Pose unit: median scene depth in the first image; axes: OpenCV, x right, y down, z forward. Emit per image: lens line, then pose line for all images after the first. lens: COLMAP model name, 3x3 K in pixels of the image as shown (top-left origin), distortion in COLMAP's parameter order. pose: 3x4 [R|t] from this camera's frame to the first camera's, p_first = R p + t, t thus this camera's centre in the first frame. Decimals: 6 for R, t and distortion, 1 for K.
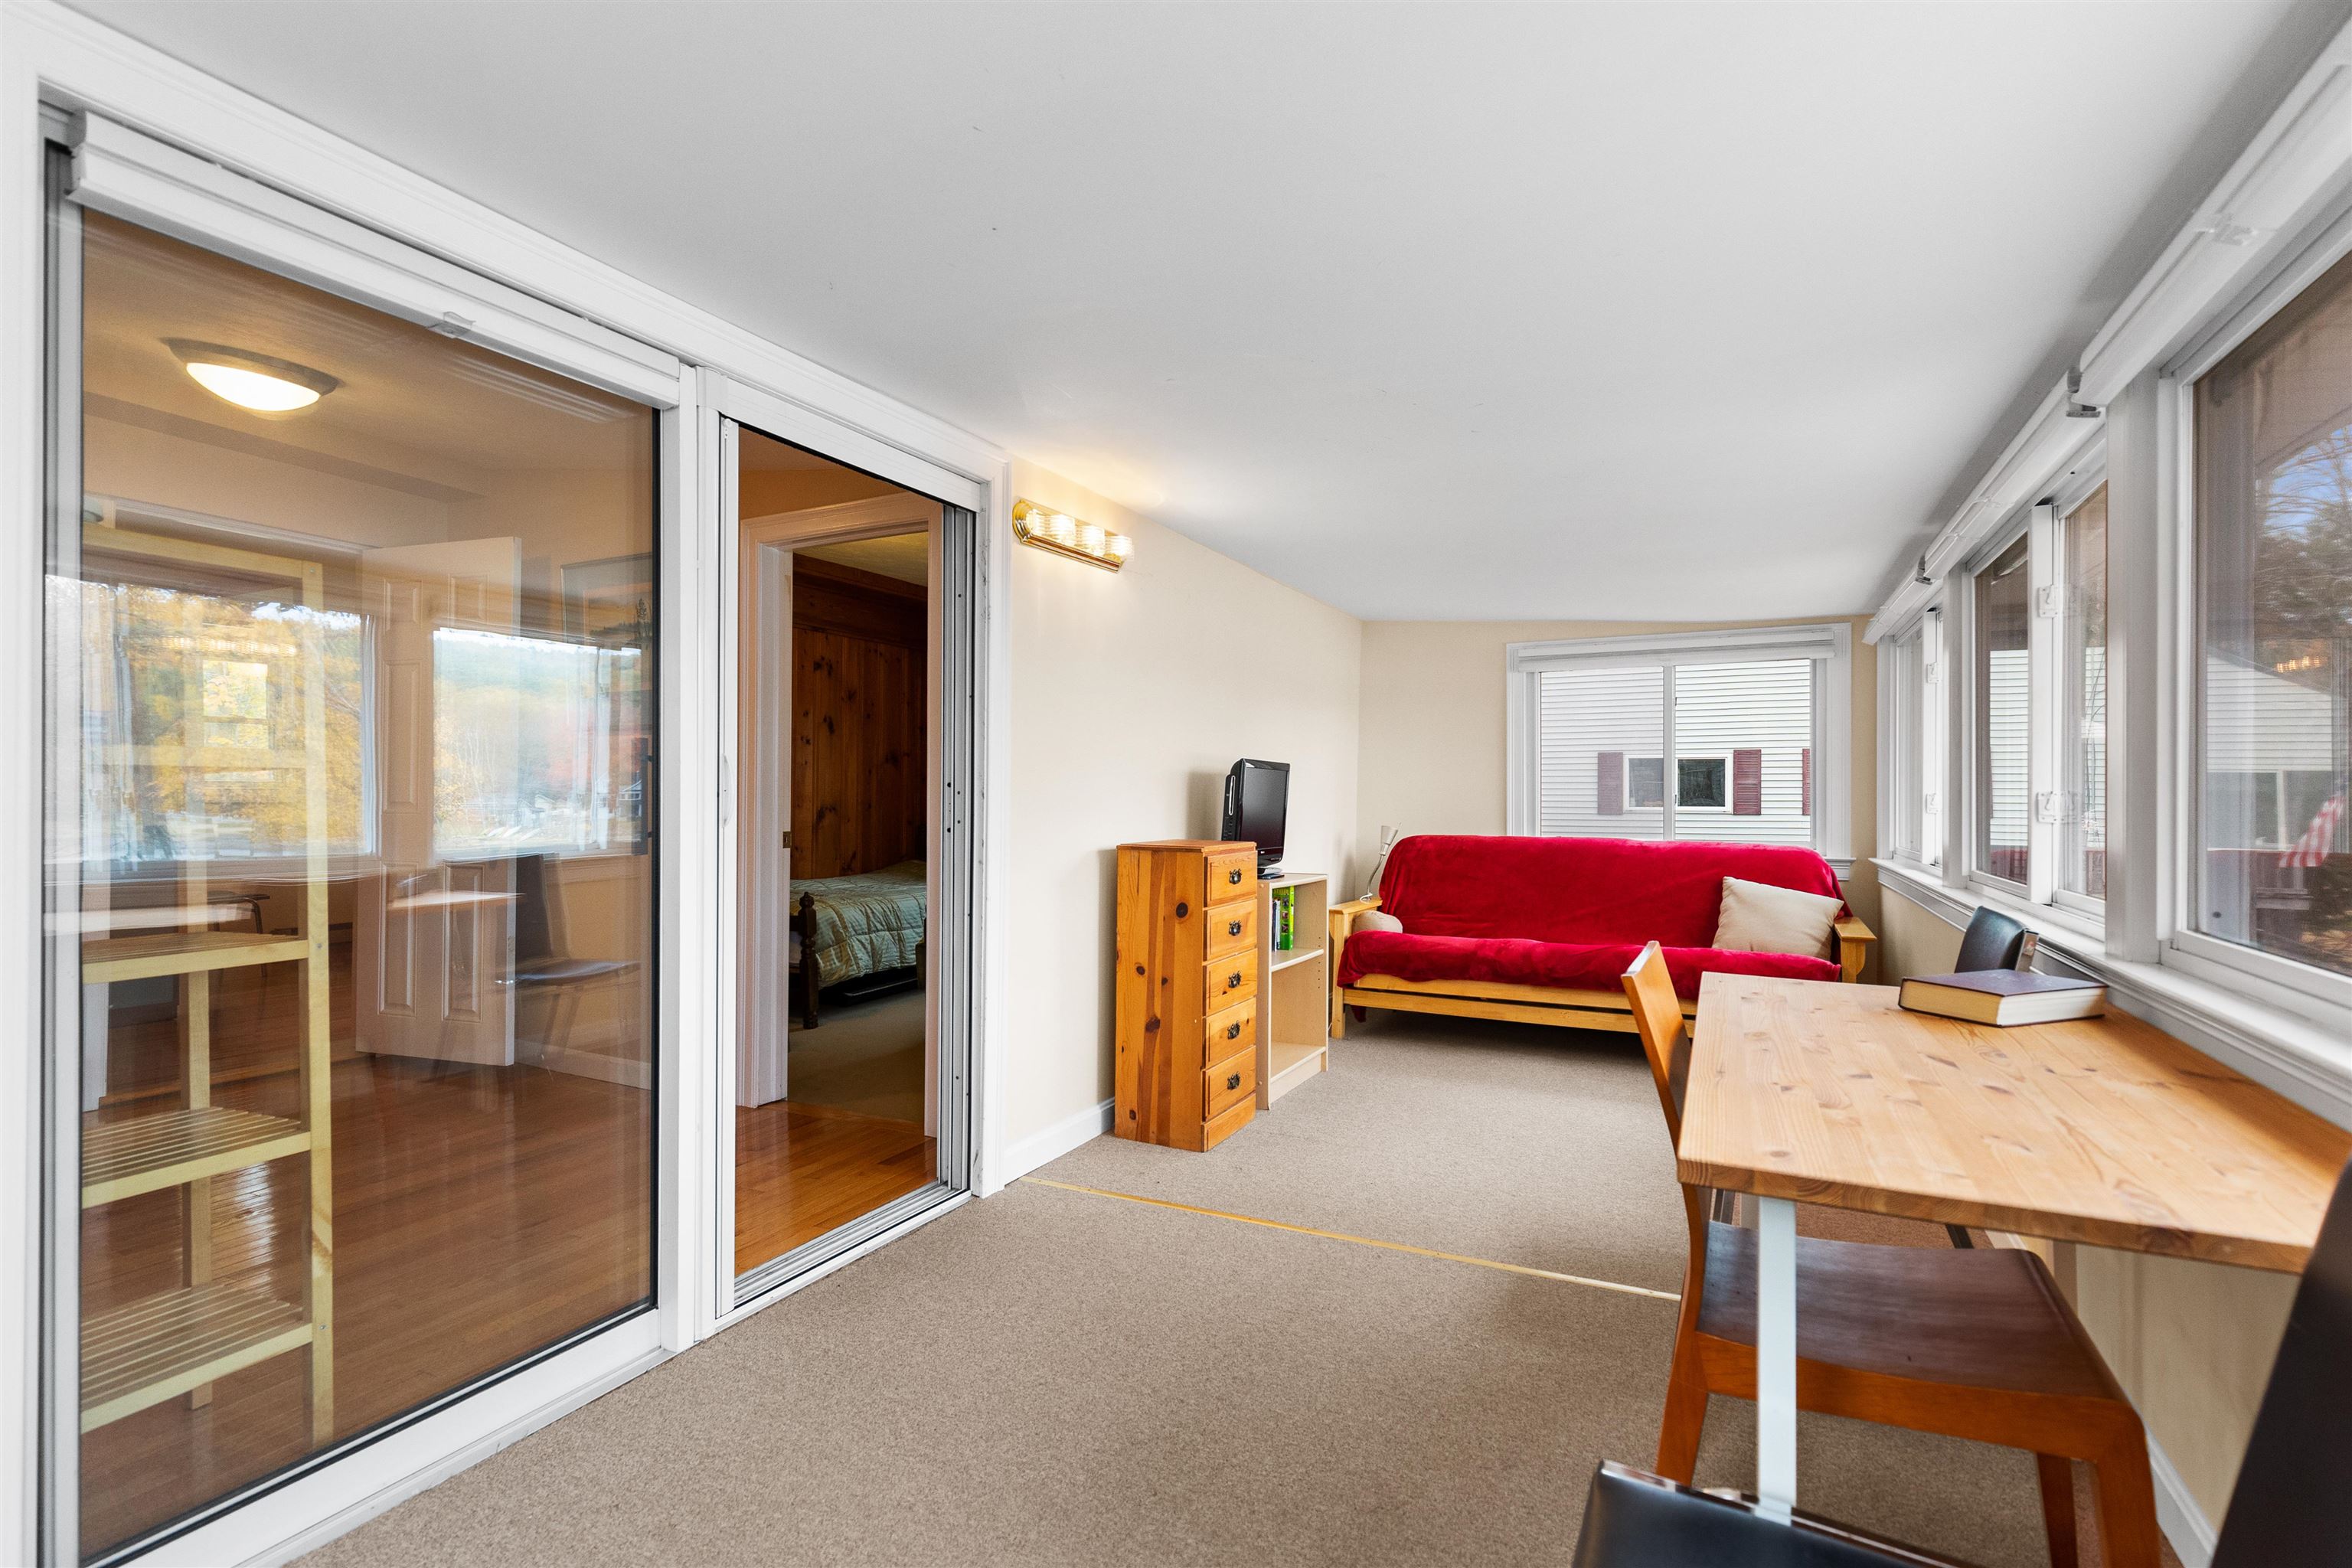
lens RADIAL K [[1093.4, 0, 1181.1], [0, 1093.4, 795.7], [0, 0, 1]] dist [0.005067, 0.000213]
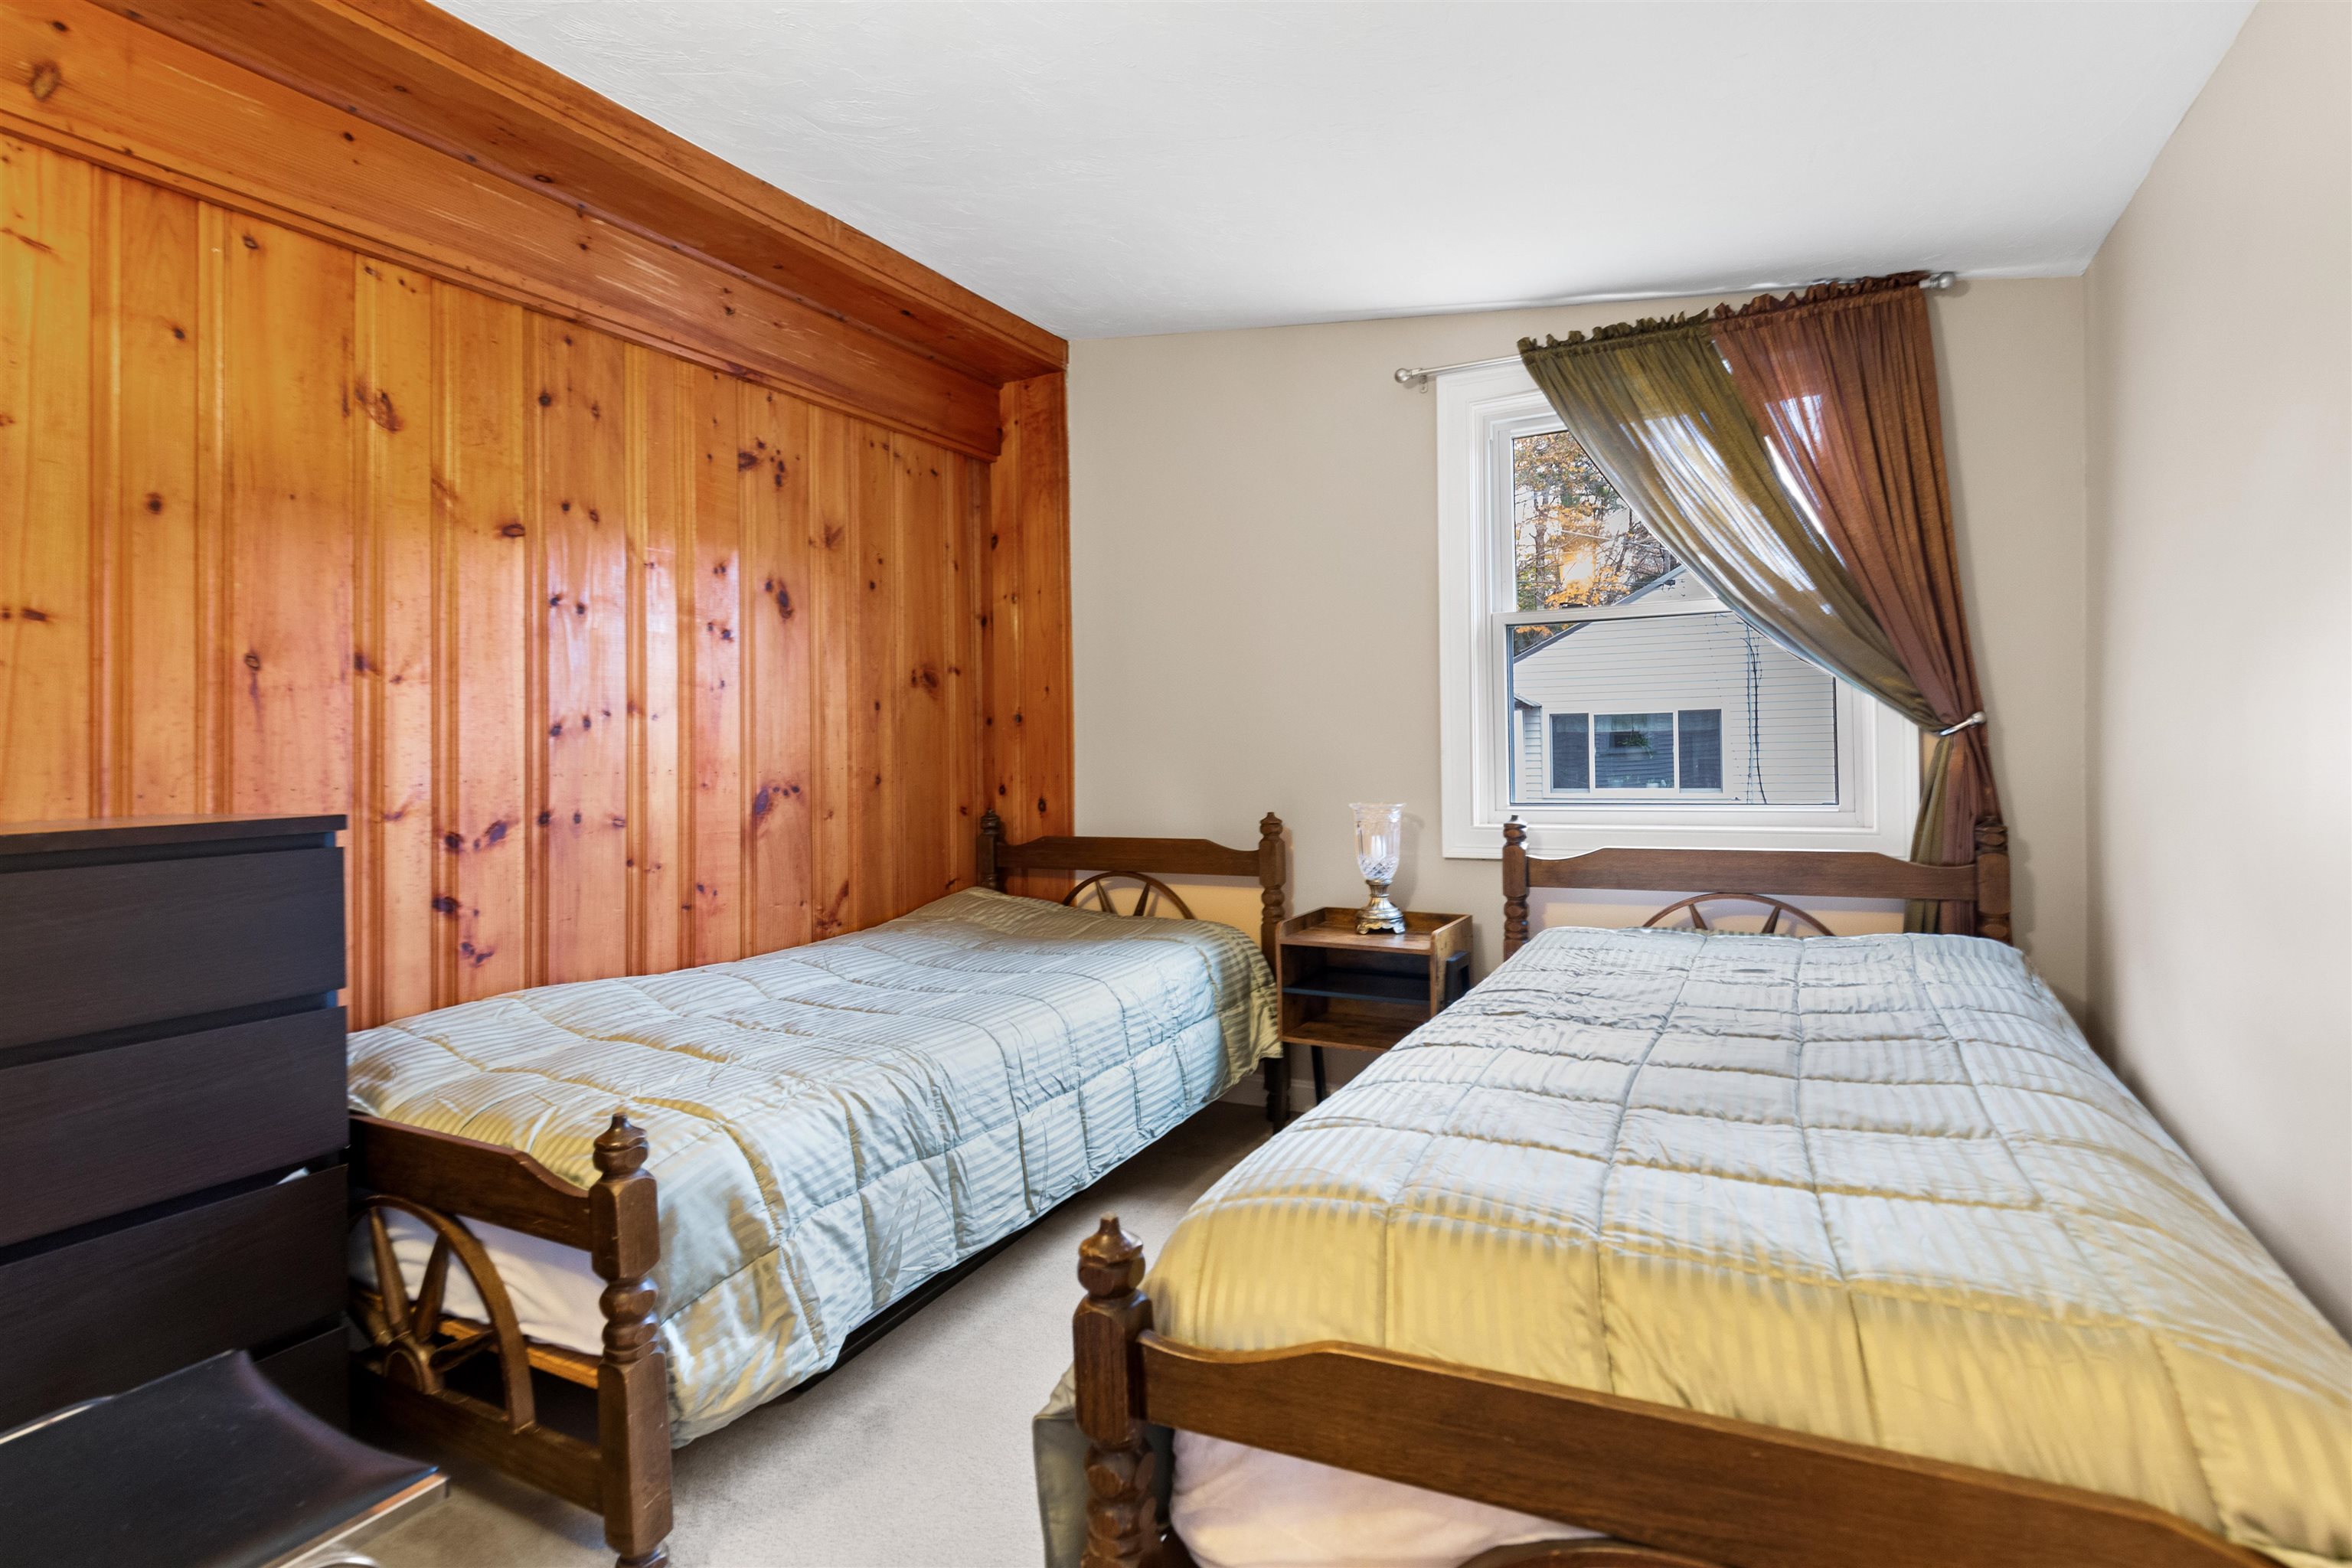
lens RADIAL K [[1122.5, 0, 1161.1], [0, 1122.5, 741.6], [0, 0, 1]] dist [0.003345, -0.000129]
pose [[0.998000, -0.025196, -0.057976, -0.146584], [0.025060, 0.999681, -0.003061, -0.002029], [0.058035, 0.001602, 0.998313, 0.568171]]
